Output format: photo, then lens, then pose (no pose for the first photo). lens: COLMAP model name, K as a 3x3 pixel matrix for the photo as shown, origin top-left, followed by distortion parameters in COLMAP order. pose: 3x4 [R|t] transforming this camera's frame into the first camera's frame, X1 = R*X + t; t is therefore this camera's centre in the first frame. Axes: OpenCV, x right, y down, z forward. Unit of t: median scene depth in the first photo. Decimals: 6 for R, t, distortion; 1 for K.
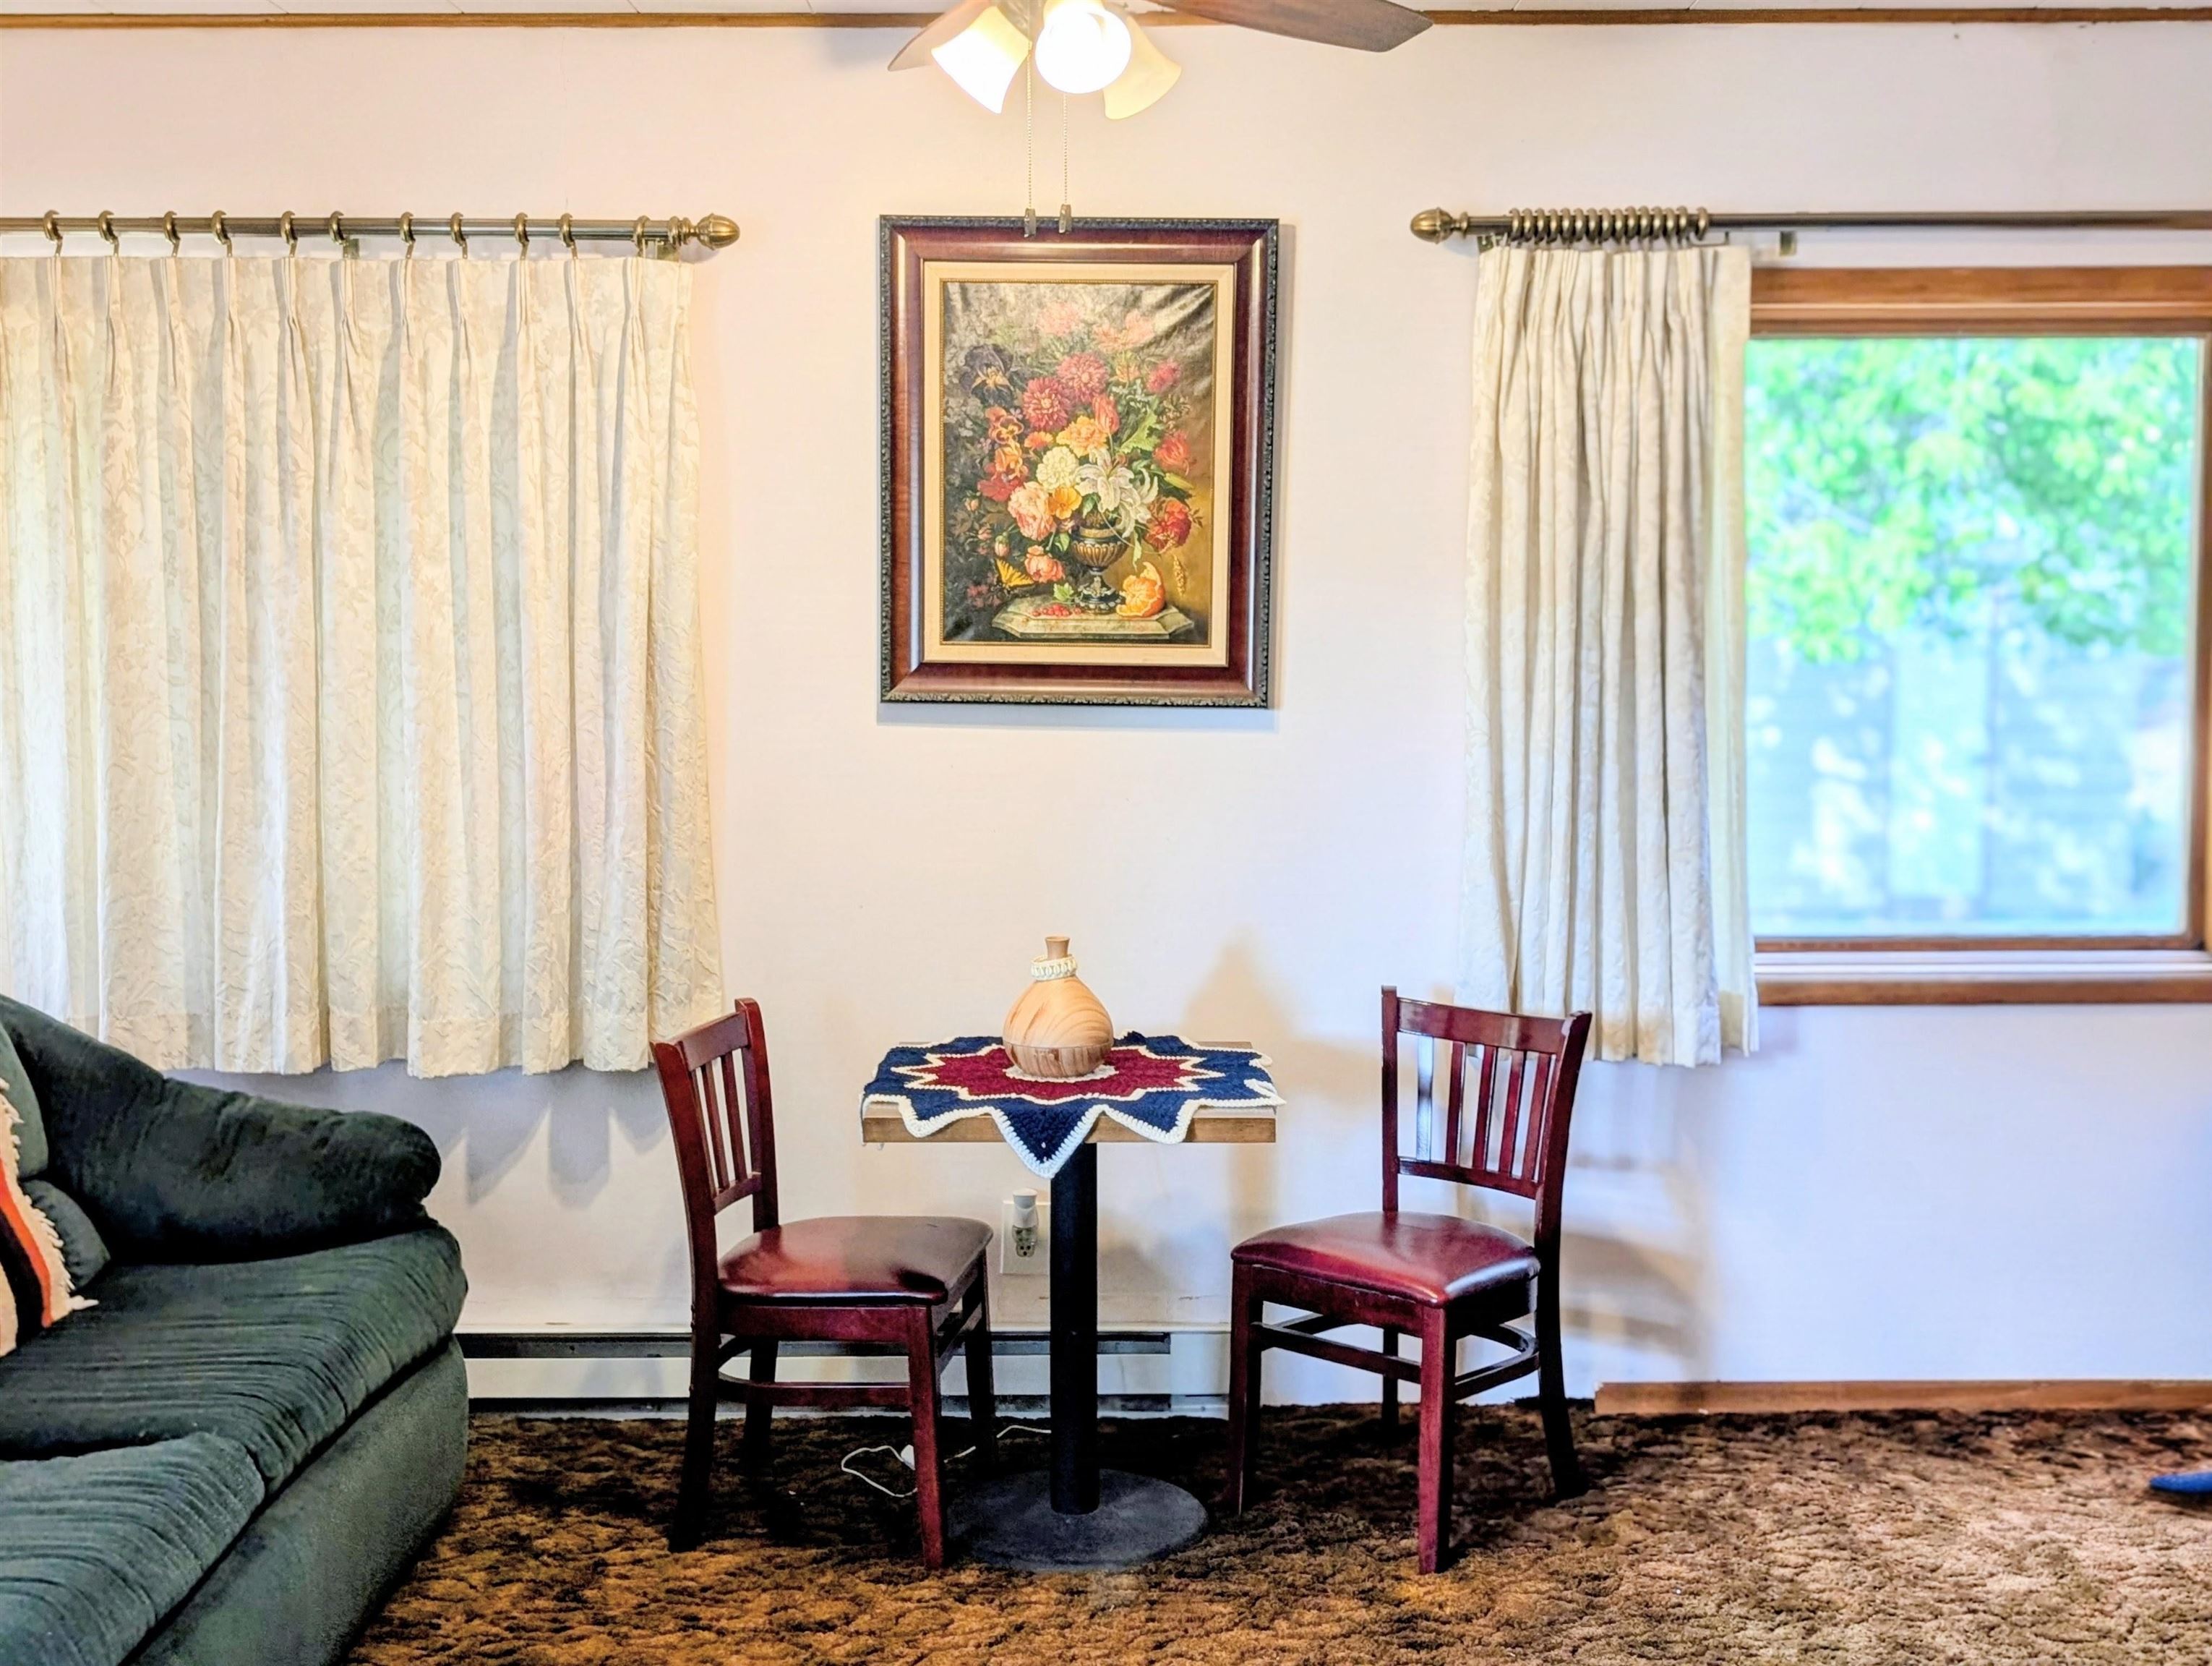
lens RADIAL K [[2478.4, 0, 1086.4], [0, 2478.4, 817.8], [0, 0, 1]] dist [0.079439, 0.000000]
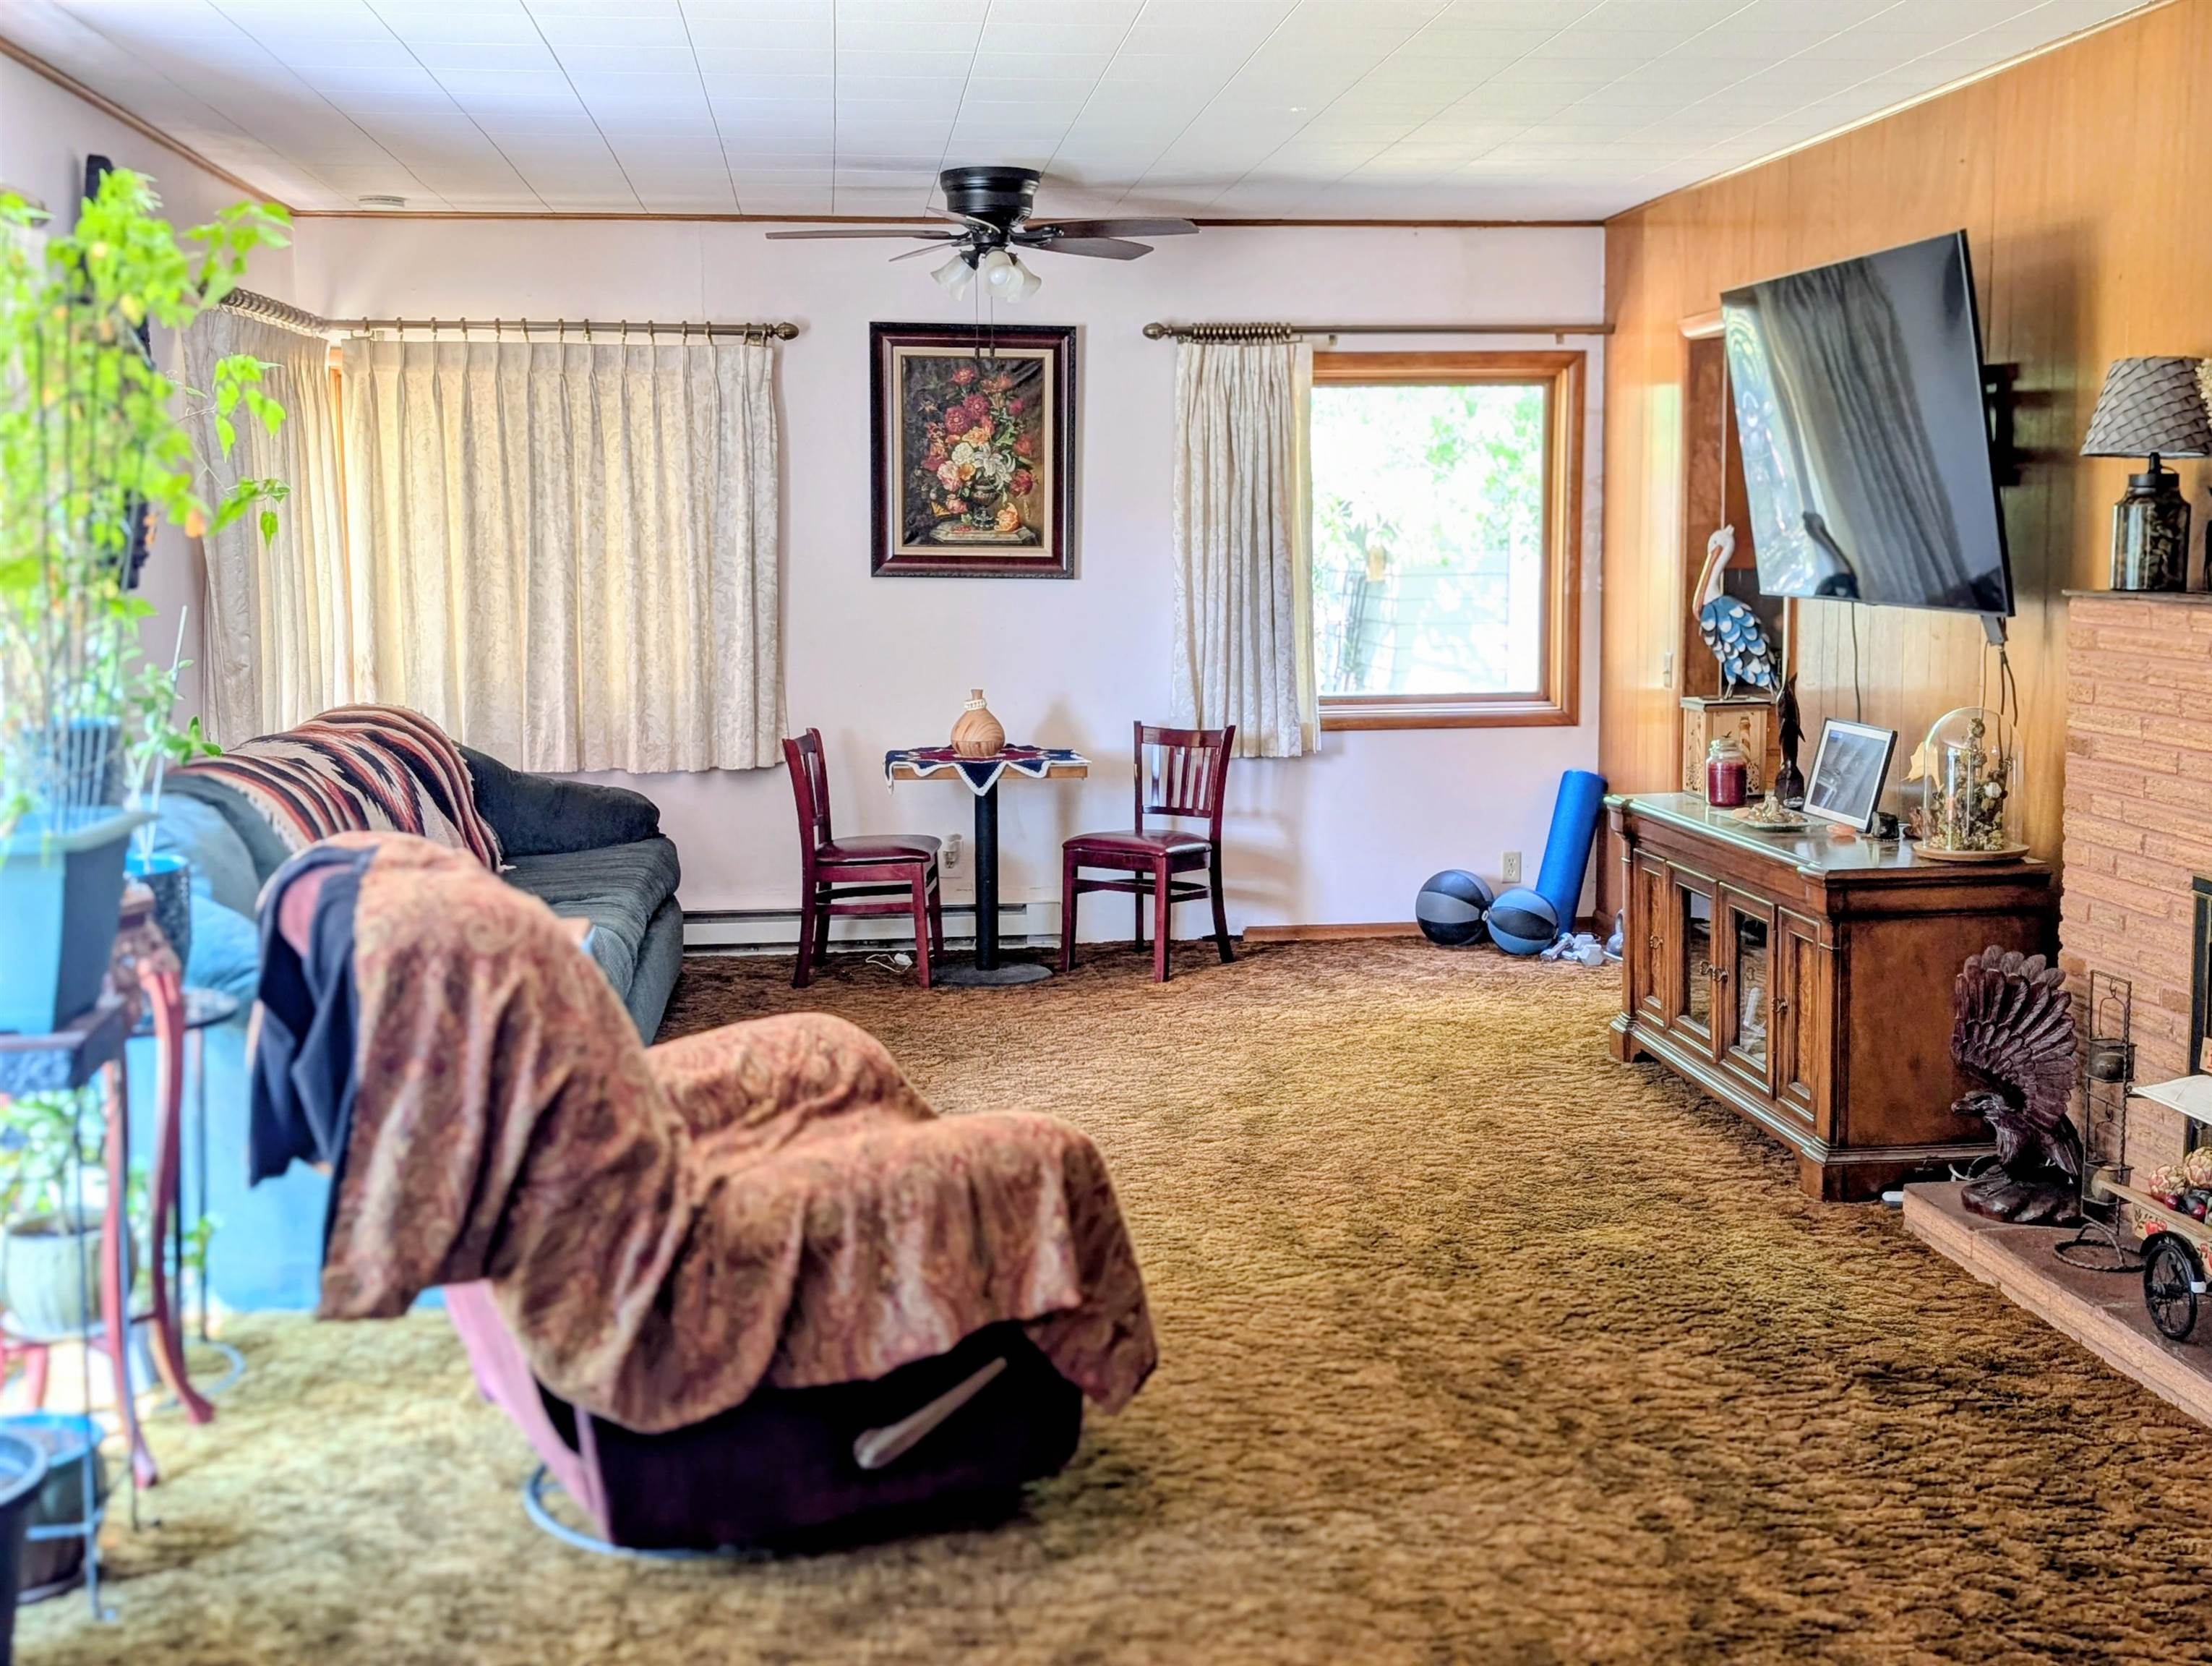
lens RADIAL K [[2478.4, 0, 1112.4], [0, 2478.4, 851.1], [0, 0, 1]] dist [0.079439, 0.000000]
pose [[0.992490, -0.017205, 0.121111, -0.136537], [0.011989, 0.998974, 0.043663, 0.084974], [-0.121738, -0.041883, 0.991678, -0.945958]]
